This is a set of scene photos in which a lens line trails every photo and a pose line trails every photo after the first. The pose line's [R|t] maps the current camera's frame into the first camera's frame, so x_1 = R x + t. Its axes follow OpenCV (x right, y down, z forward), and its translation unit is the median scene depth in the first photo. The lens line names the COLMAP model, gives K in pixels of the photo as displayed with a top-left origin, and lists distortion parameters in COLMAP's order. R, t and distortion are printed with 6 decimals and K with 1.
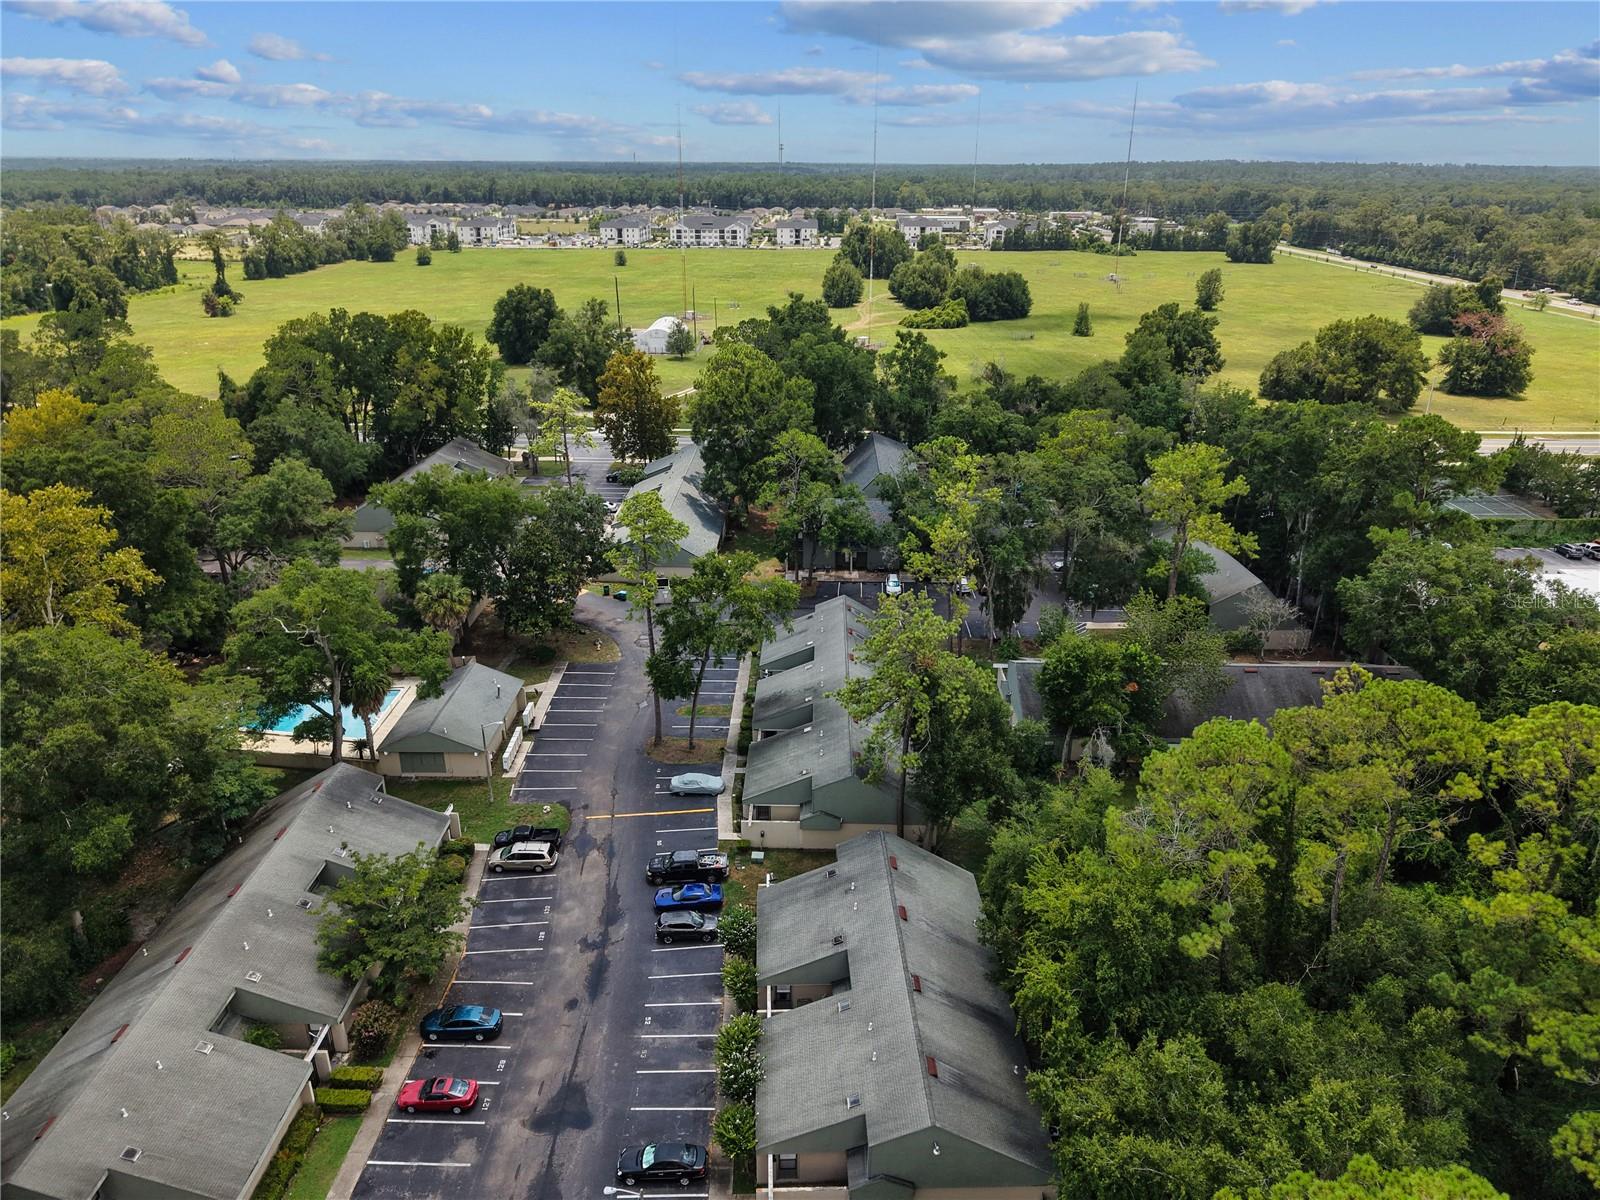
lens RADIAL K [[1100.2, 0, 801.2], [0, 1100.2, 571.0], [0, 0, 1]] dist [0.001837, -0.000731]
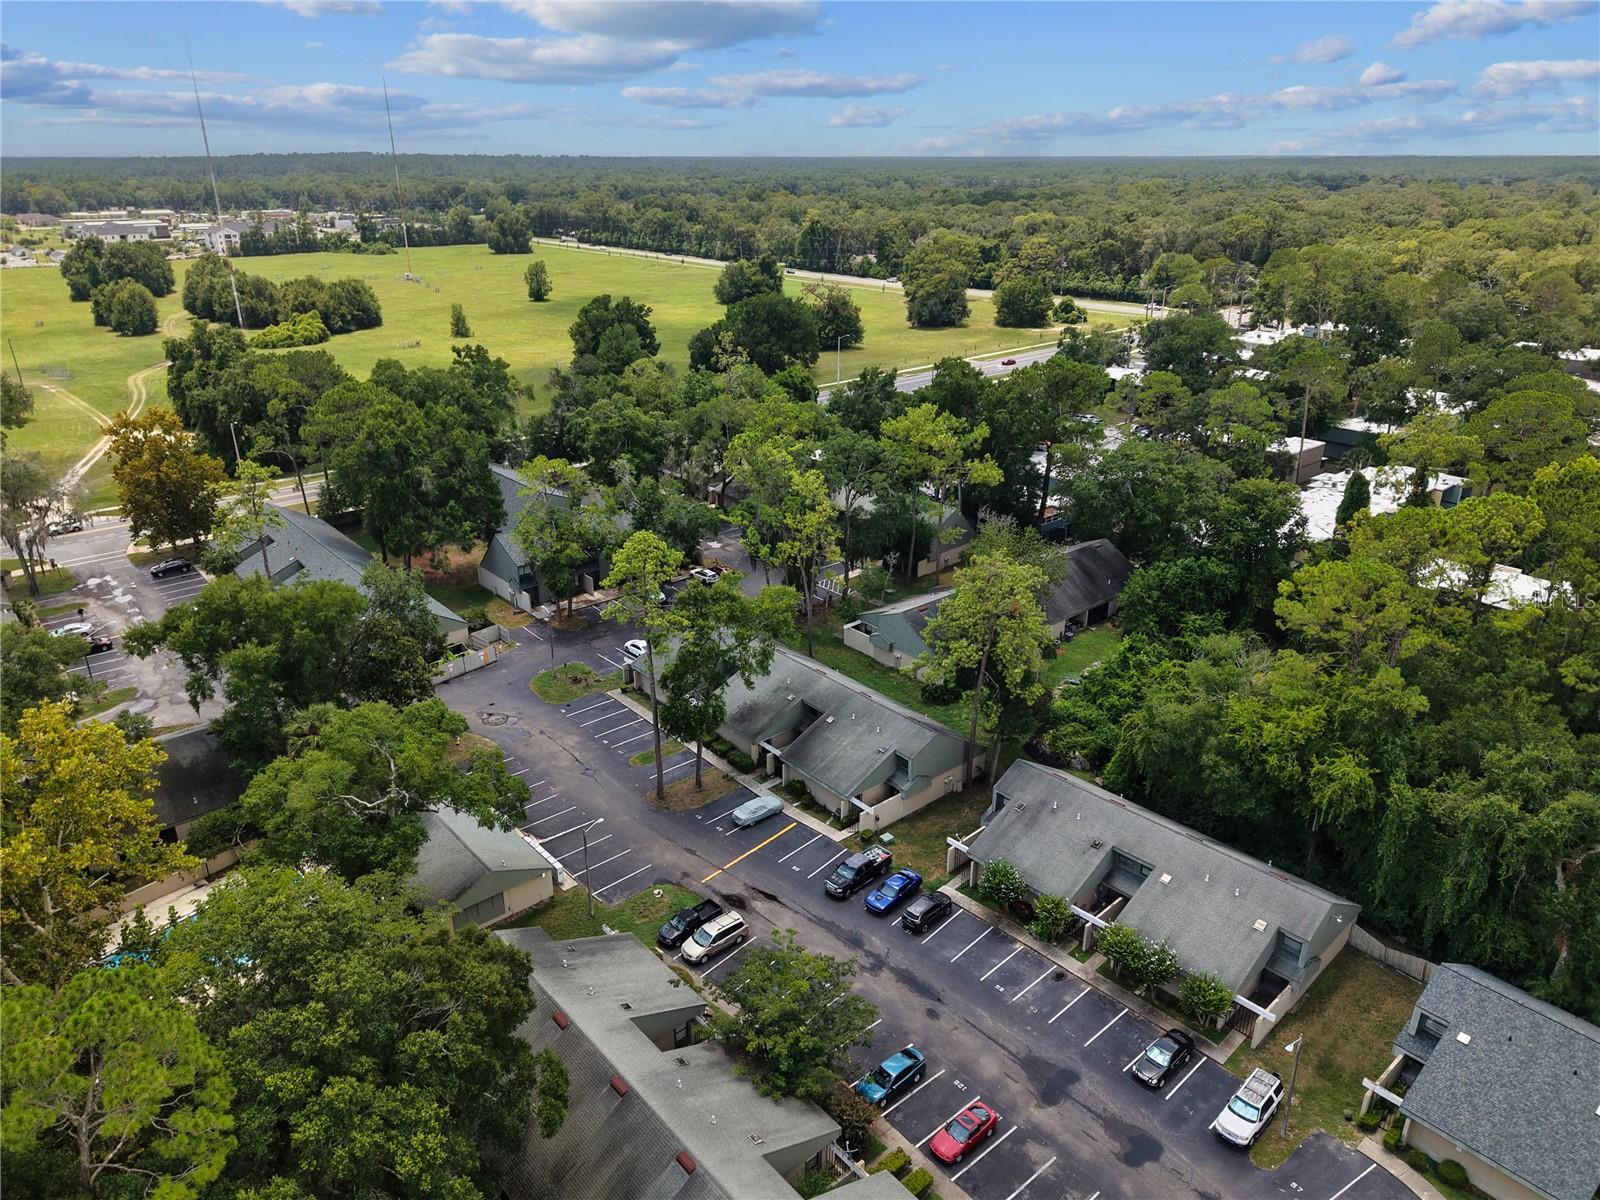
lens RADIAL K [[1100.8, 0, 800.0], [0, 1100.8, 600.0], [0, 0, 1]] dist [0.001602, -0.001842]
pose [[0.742129, -0.253836, 0.620332, -0.327087], [0.235221, 0.965282, 0.113583, -0.047026], [-0.627627, 0.061622, 0.776072, 0.103291]]
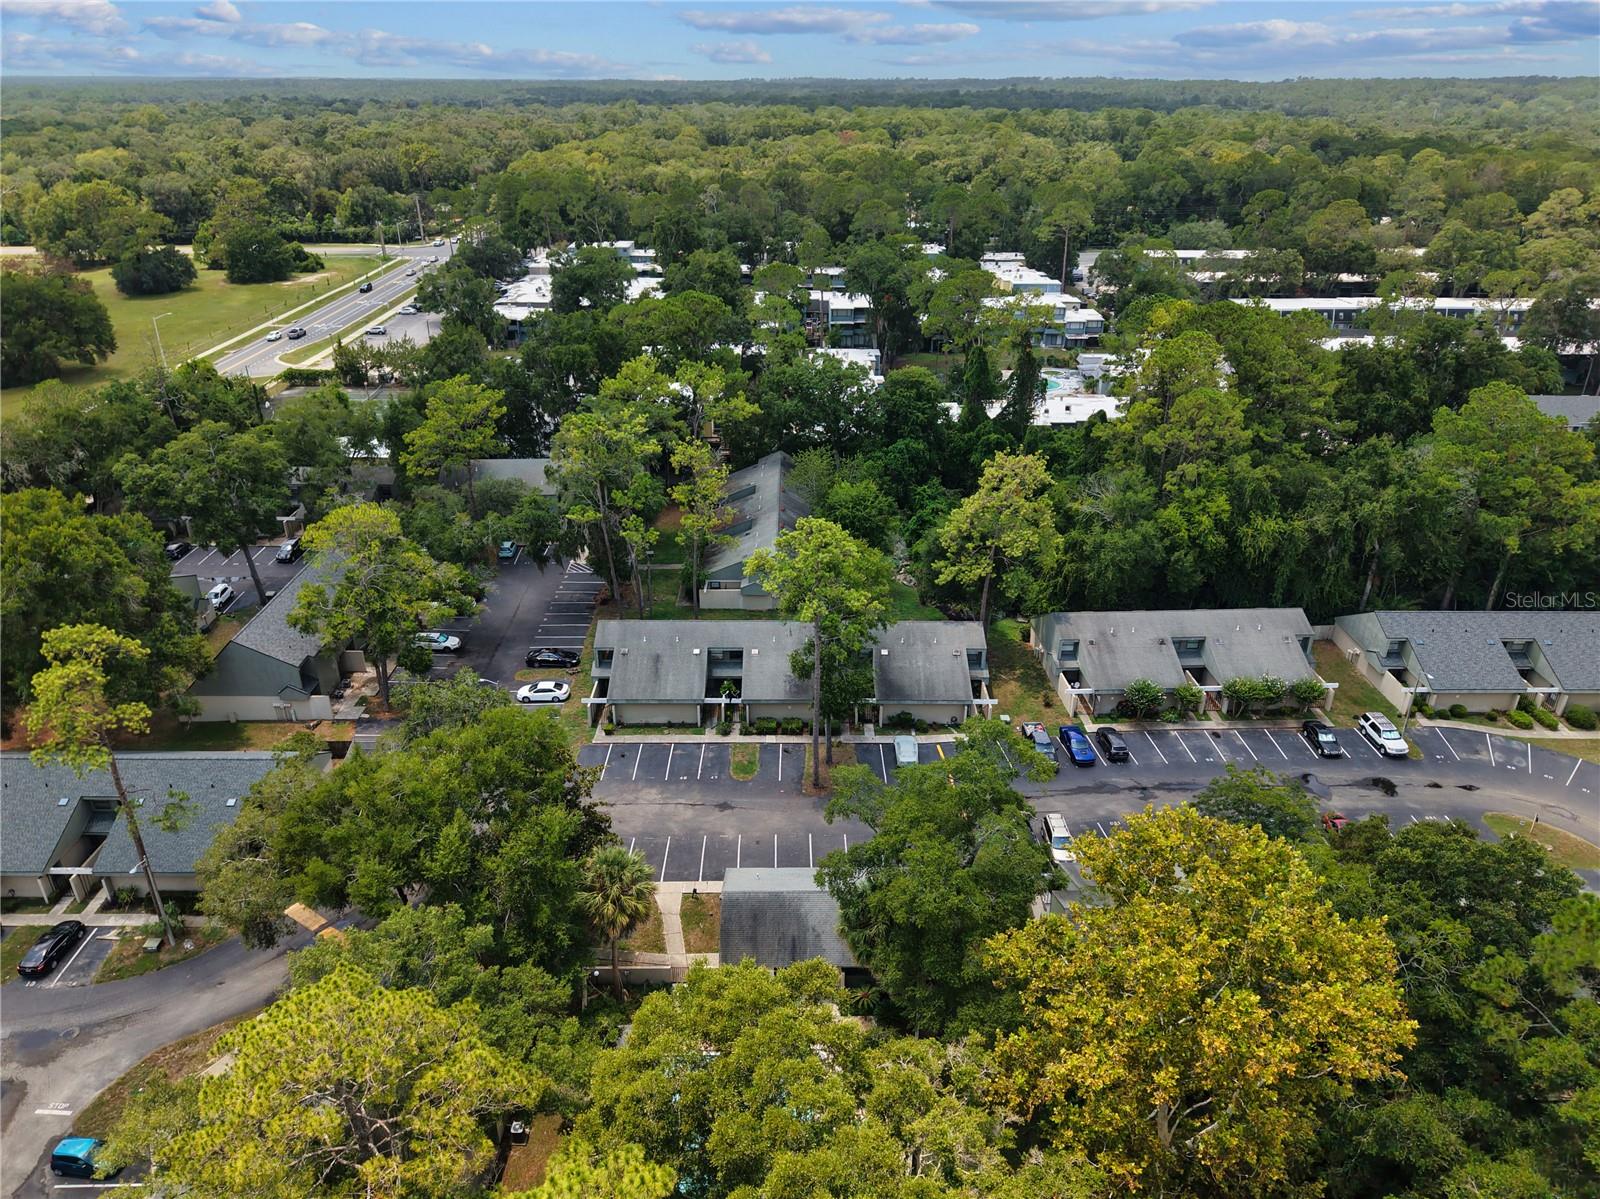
lens RADIAL K [[1100.8, 0, 800.0], [0, 1100.8, 599.5], [0, 0, 1]] dist [0.001602, -0.001842]
pose [[-0.048276, -0.431410, 0.900863, -0.492802], [0.343927, 0.839582, 0.420494, -0.202033], [-0.937755, 0.330131, 0.107842, 0.486984]]
